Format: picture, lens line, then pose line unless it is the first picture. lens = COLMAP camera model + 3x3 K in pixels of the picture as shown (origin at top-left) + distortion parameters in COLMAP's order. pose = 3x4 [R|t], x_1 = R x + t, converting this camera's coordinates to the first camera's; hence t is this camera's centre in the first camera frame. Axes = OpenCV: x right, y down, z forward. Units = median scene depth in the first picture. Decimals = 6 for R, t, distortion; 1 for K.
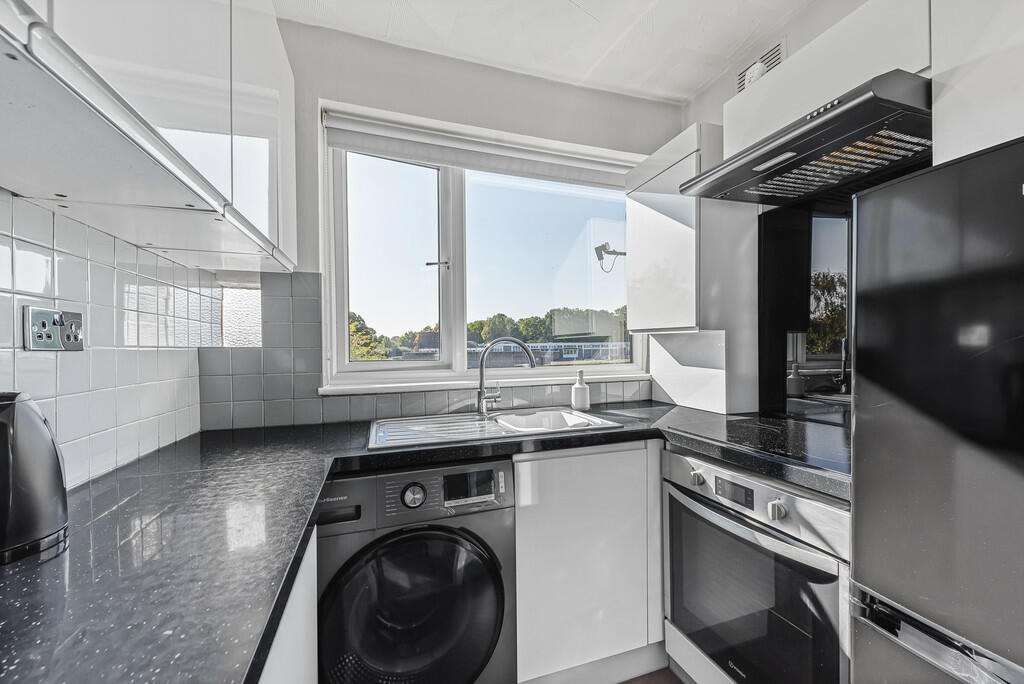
lens RADIAL K [[408.1, 0, 511.5], [0, 408.1, 345.6], [0, 0, 1]] dist [0.017762, -0.007096]
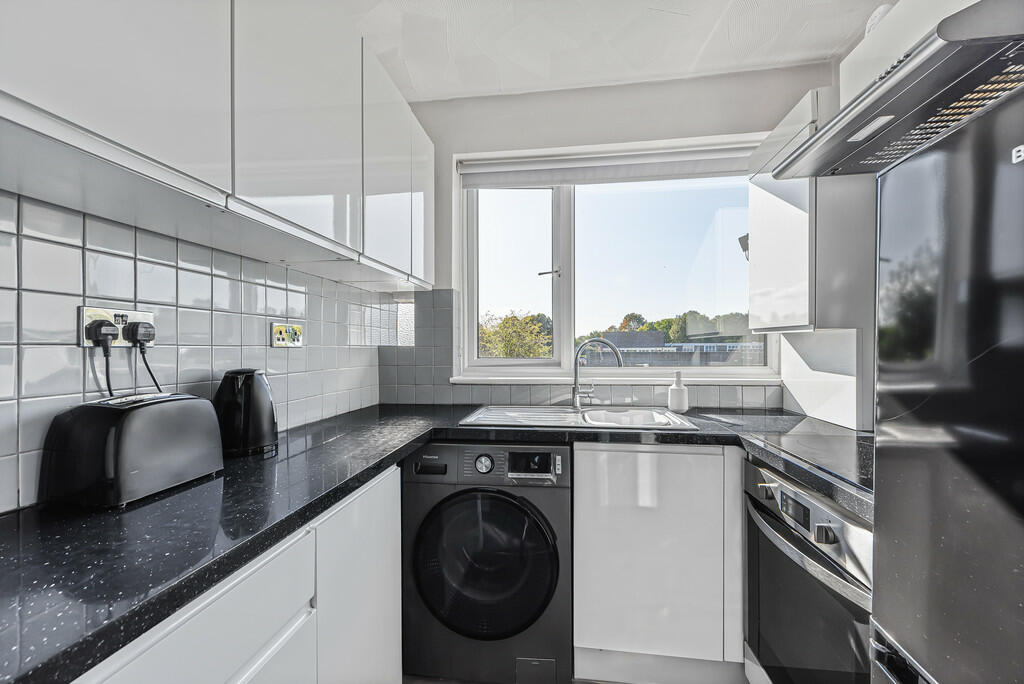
lens RADIAL K [[408.1, 0, 511.5], [0, 408.1, 345.6], [0, 0, 1]] dist [0.017762, -0.007096]
pose [[0.888698, 0.004871, -0.458466, 0.281882], [-0.004055, 0.999988, 0.002764, -0.002692], [0.458474, -0.000597, 0.888708, -0.060847]]
